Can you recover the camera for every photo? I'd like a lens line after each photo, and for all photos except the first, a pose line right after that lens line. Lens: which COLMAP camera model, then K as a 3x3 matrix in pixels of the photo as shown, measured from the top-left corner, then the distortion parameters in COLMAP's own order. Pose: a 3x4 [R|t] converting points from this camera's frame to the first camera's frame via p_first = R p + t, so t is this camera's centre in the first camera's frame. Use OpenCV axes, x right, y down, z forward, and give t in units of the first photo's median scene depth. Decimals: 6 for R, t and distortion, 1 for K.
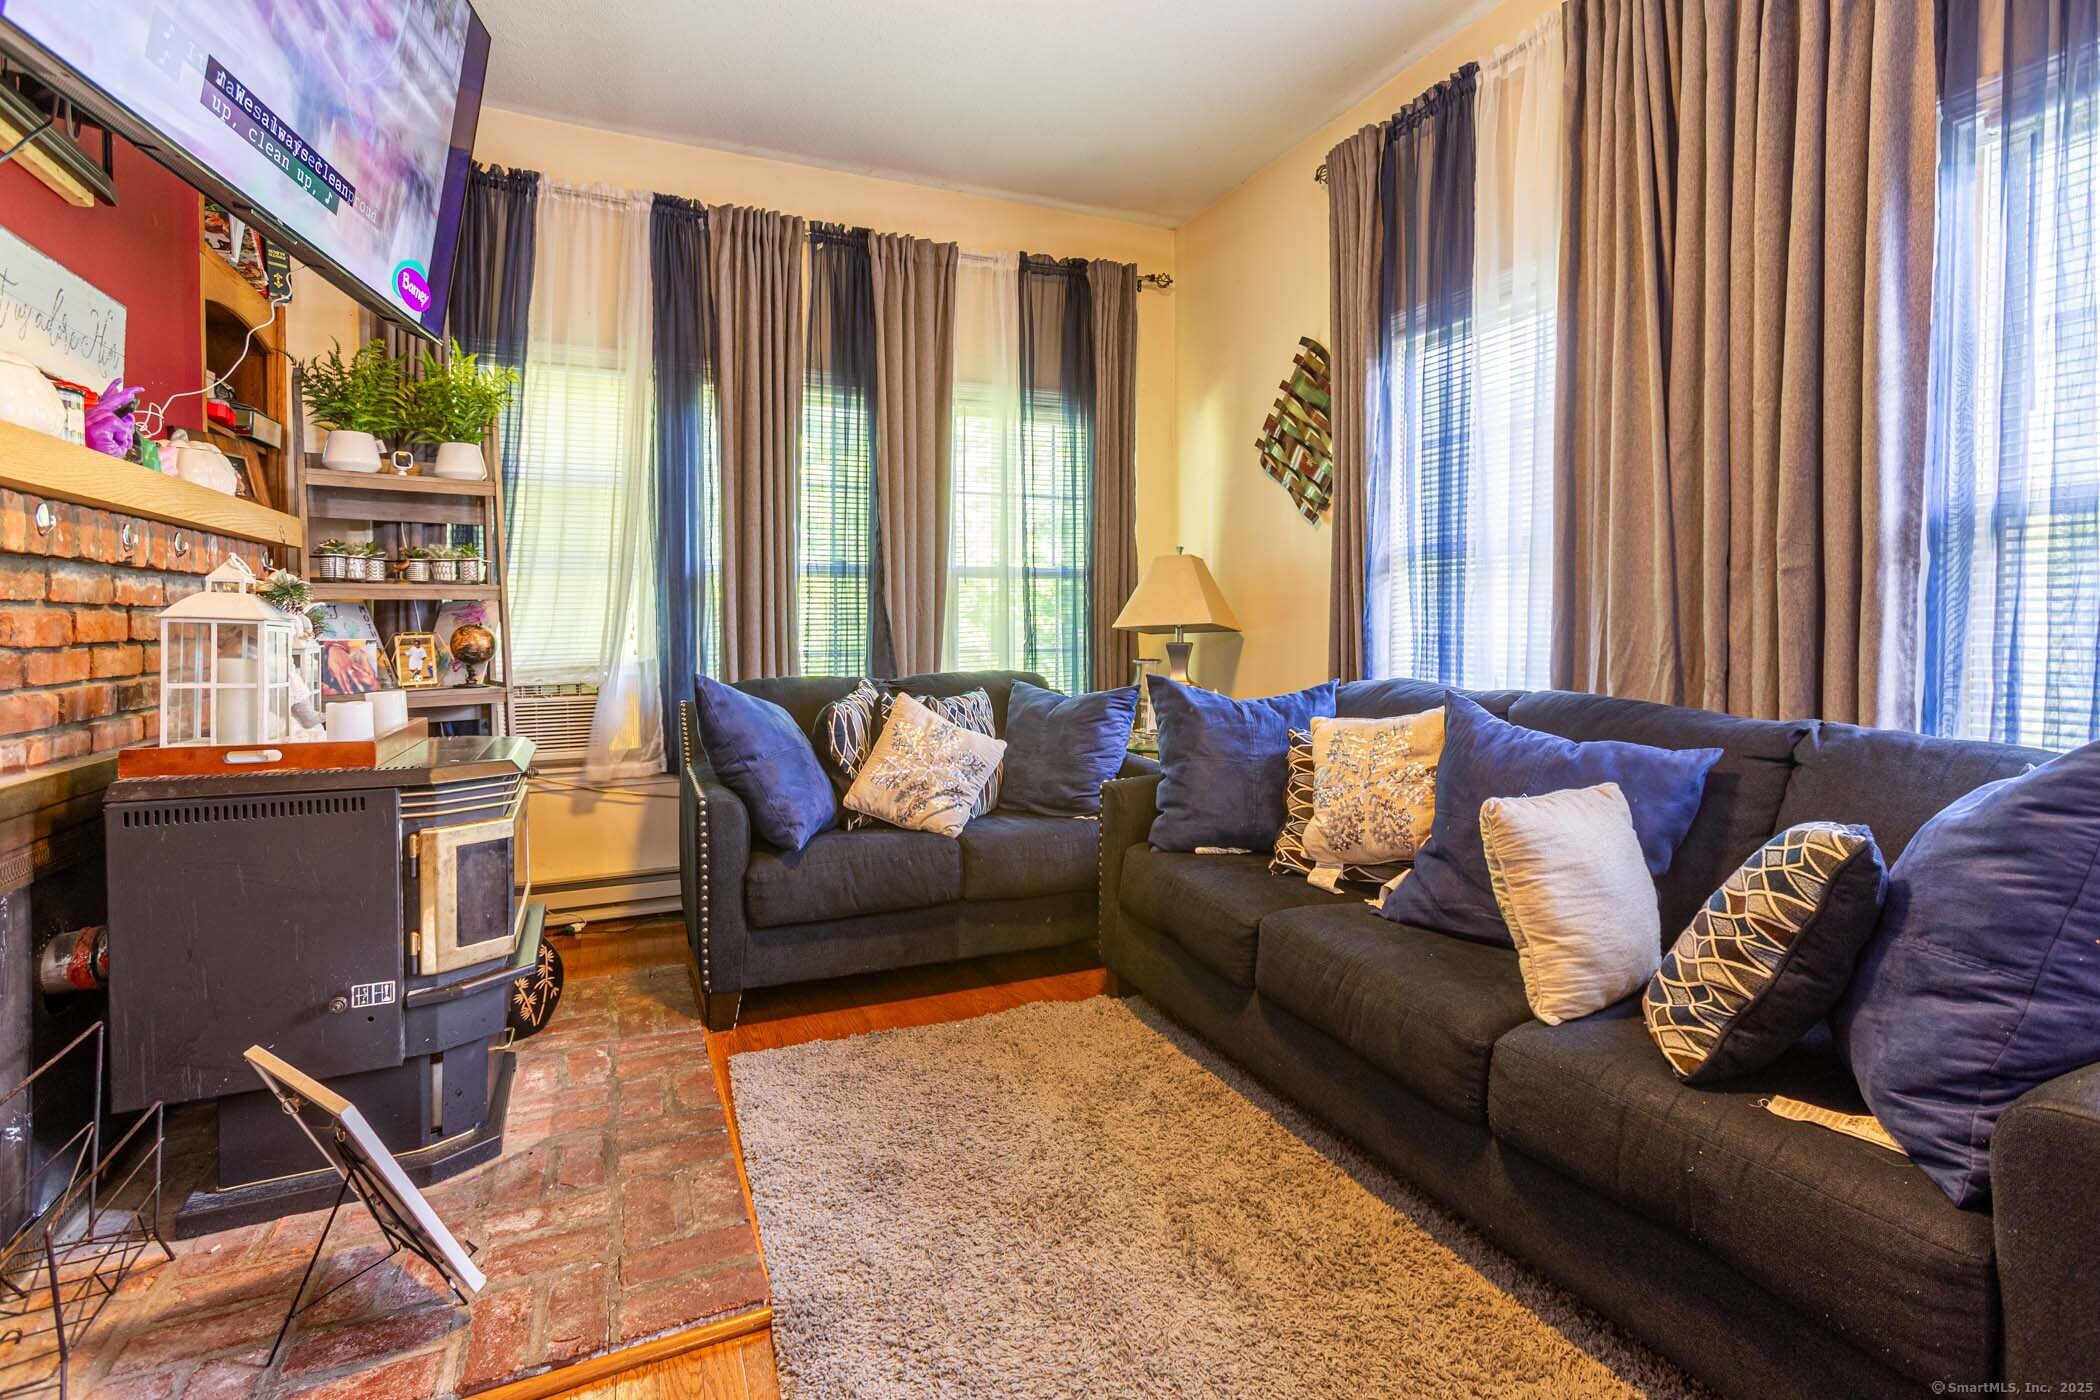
lens RADIAL K [[990.9, 0, 1048.3], [0, 990.9, 630.1], [0, 0, 1]] dist [-0.003465, 0.005979]
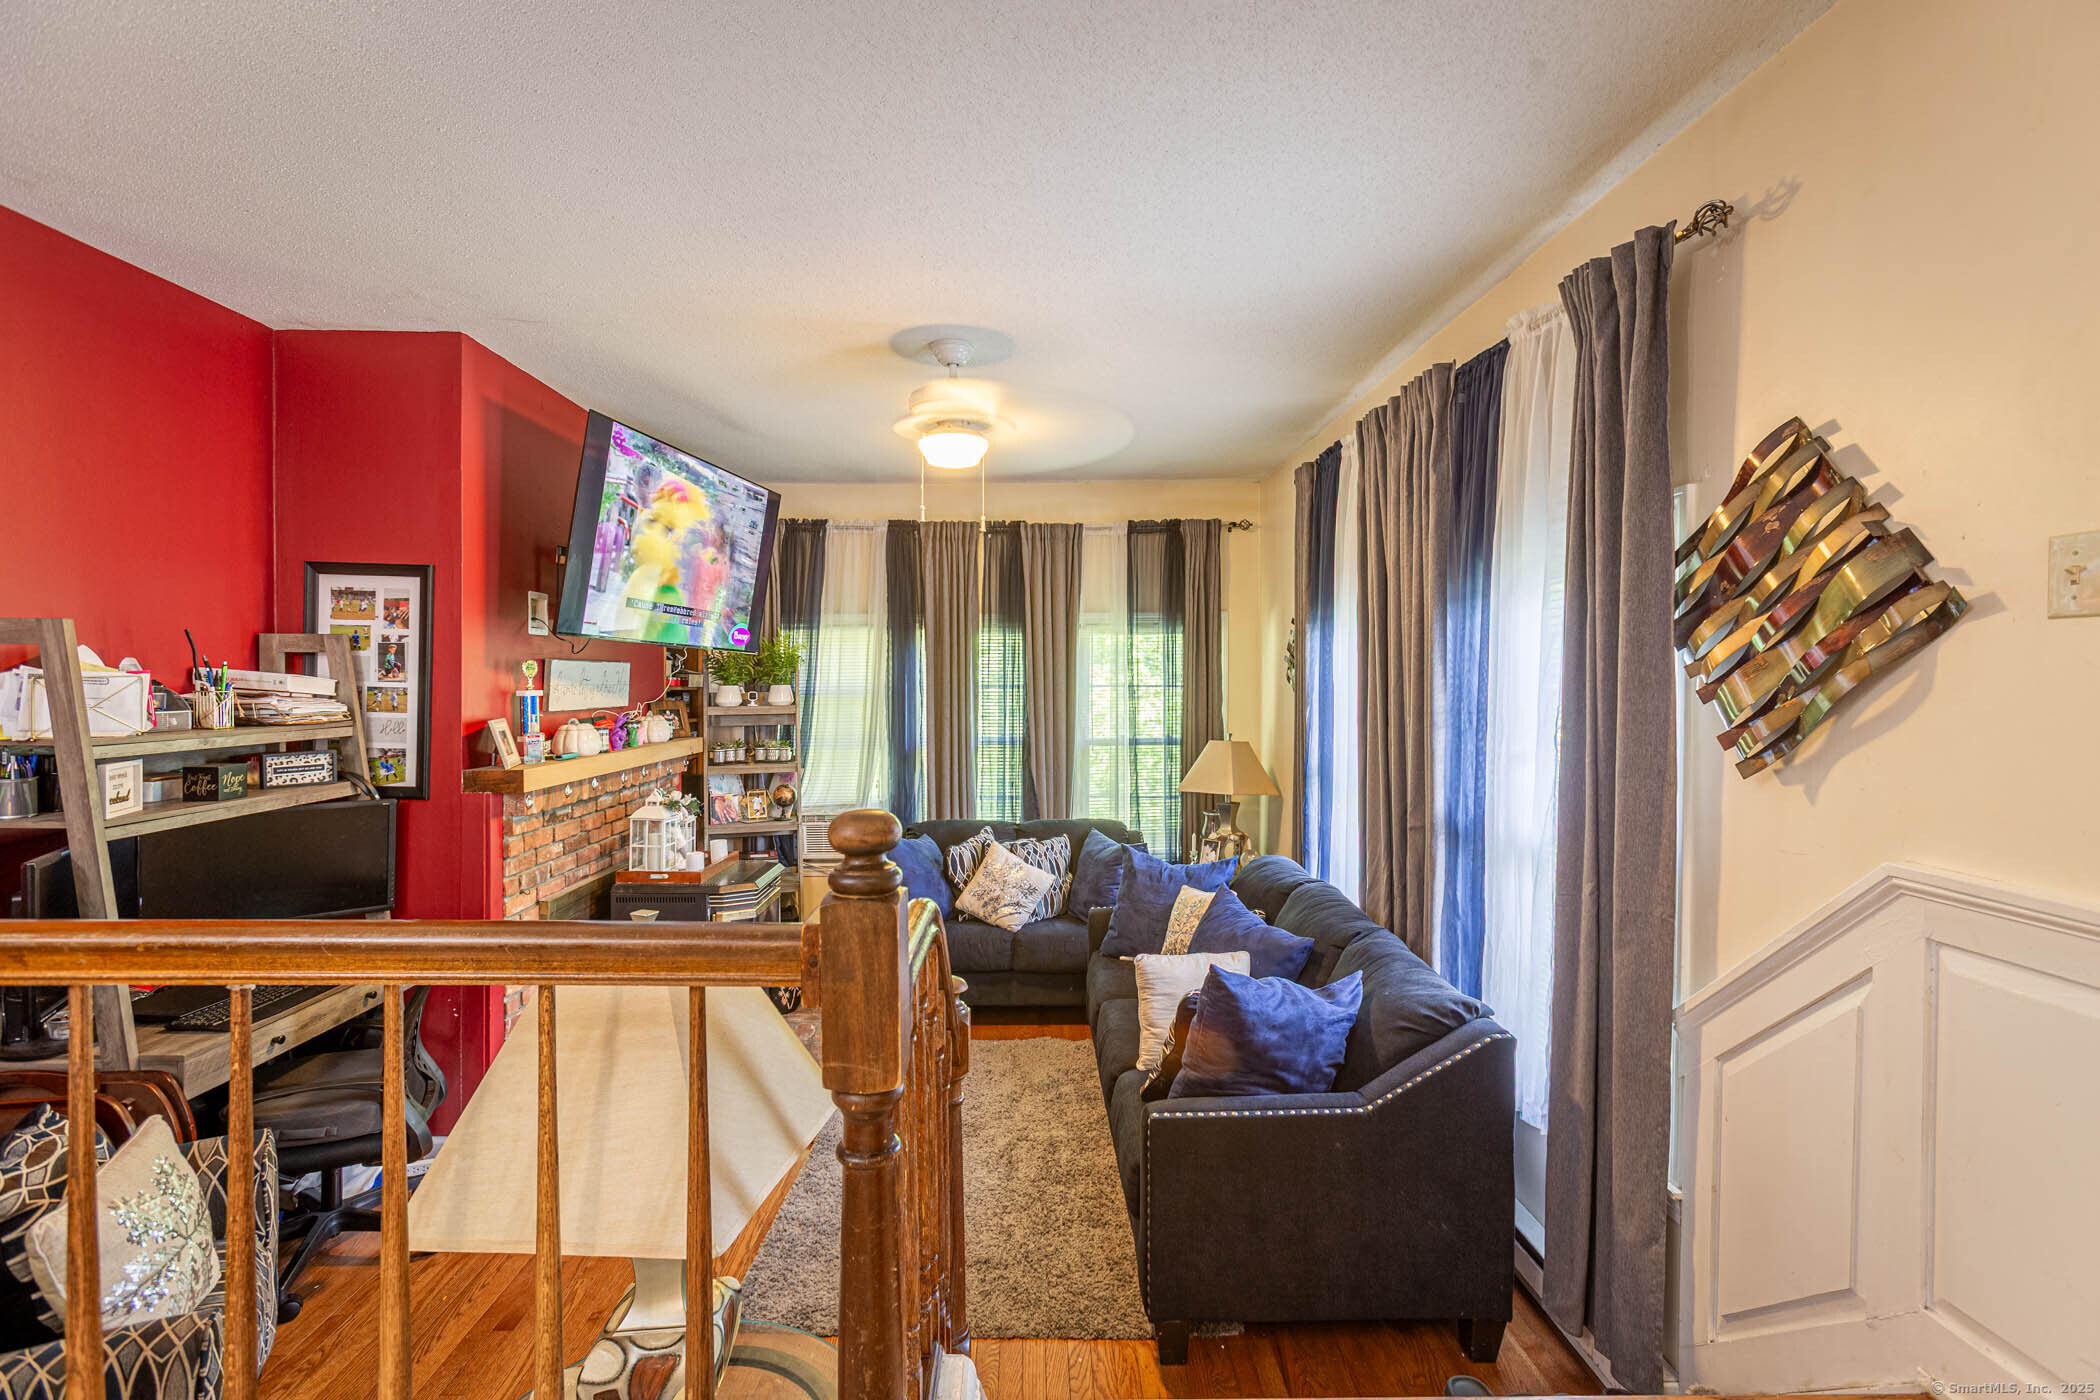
lens RADIAL K [[973.6, 0, 1038.3], [0, 973.6, 678.6], [0, 0, 1]] dist [-0.005076, 0.010315]
pose [[0.921241, 0.006780, -0.388934, 0.503323], [-0.009845, 0.999934, -0.005888, -0.181808], [0.388869, 0.009253, 0.921247, -0.431468]]
